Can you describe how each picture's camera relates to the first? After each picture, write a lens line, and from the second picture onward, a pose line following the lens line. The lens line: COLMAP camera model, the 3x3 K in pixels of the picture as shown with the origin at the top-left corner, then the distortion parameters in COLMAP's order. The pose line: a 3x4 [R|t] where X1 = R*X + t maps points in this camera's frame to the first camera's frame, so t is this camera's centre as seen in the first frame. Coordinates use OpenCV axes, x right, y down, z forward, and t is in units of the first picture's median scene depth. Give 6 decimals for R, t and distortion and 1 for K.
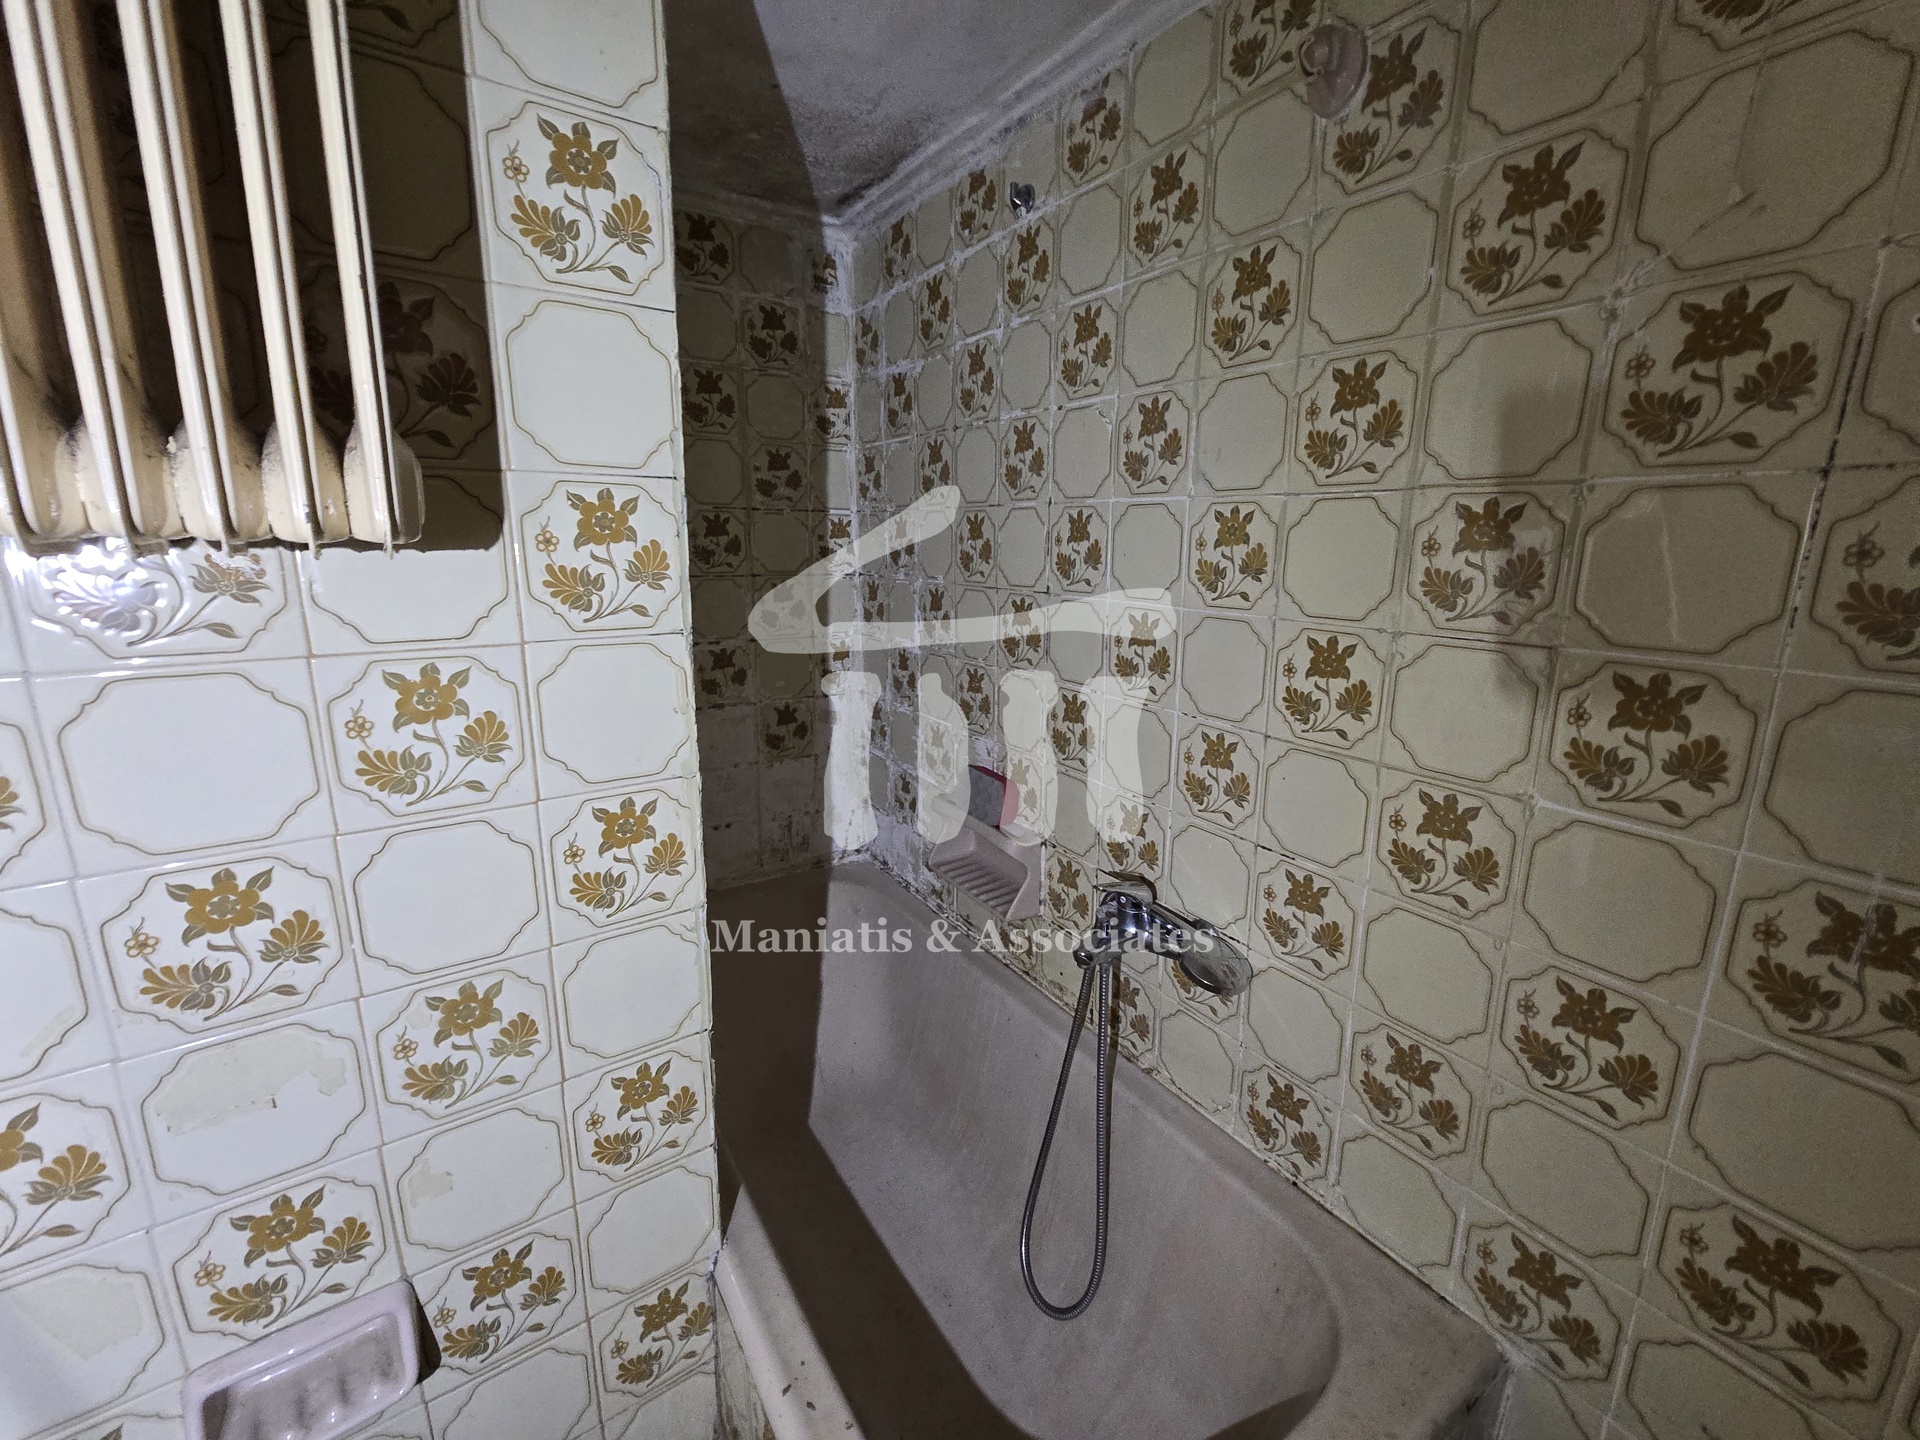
lens RADIAL K [[765.8, 0, 962.8], [0, 765.8, 701.3], [0, 0, 1]] dist [0.001110, -0.000873]
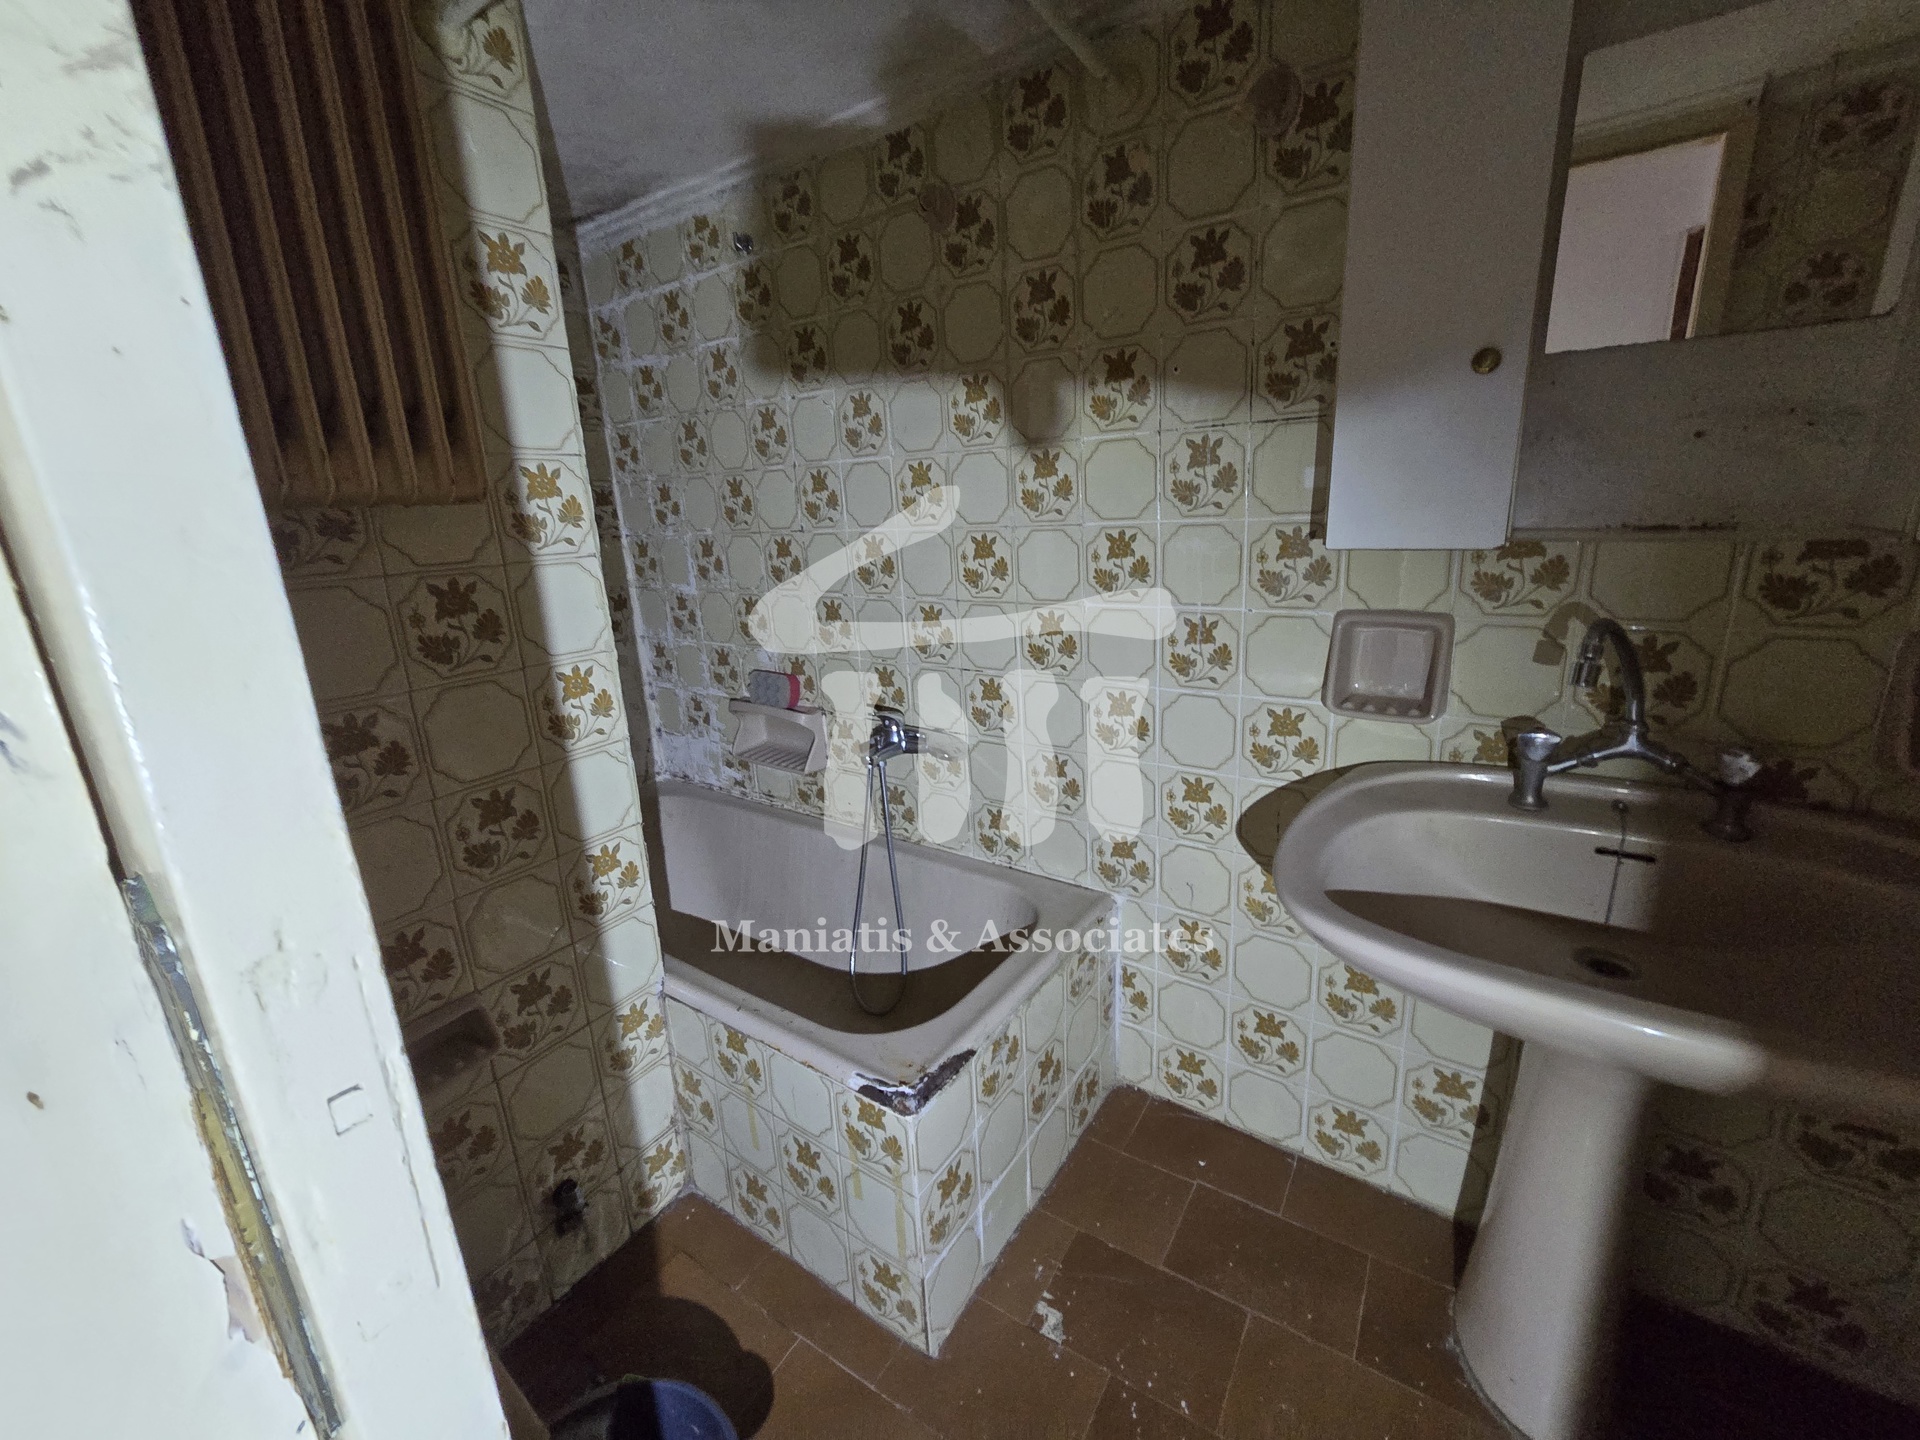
lens RADIAL K [[765.8, 0, 962.8], [0, 765.8, 701.3], [0, 0, 1]] dist [0.001110, -0.000873]
pose [[0.924796, -0.149740, 0.349758, -0.200563], [0.136883, 0.988686, 0.061347, 0.158375], [-0.354987, -0.008858, 0.934829, -0.543521]]
